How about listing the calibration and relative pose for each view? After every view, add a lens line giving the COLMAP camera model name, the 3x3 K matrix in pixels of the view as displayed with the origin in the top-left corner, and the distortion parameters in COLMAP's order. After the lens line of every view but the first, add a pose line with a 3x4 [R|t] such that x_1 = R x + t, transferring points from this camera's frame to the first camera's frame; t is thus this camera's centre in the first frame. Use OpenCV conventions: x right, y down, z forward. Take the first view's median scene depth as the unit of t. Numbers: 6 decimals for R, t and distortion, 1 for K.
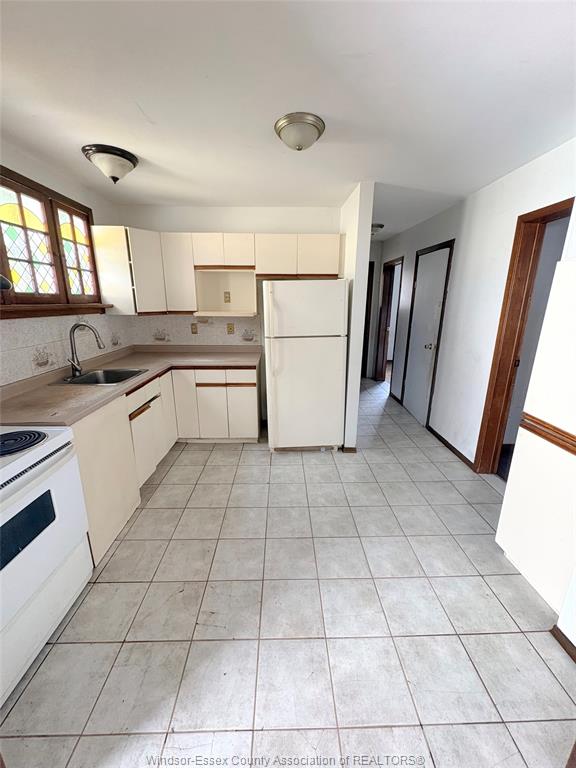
lens RADIAL K [[308.6, 0, 290.5], [0, 308.6, 385.1], [0, 0, 1]] dist [-0.006560, 0.000074]
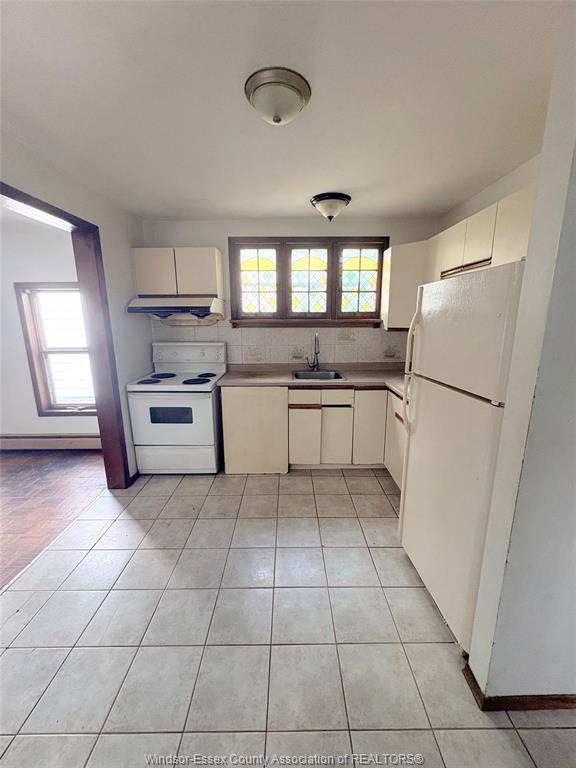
lens RADIAL K [[308.6, 0, 288.8], [0, 308.6, 384.0], [0, 0, 1]] dist [-0.006560, 0.000074]
pose [[-0.033091, 0.210505, -0.977032, 0.729363], [-0.260397, 0.941990, 0.211775, -0.256645], [0.964934, 0.261424, 0.023644, 0.945084]]
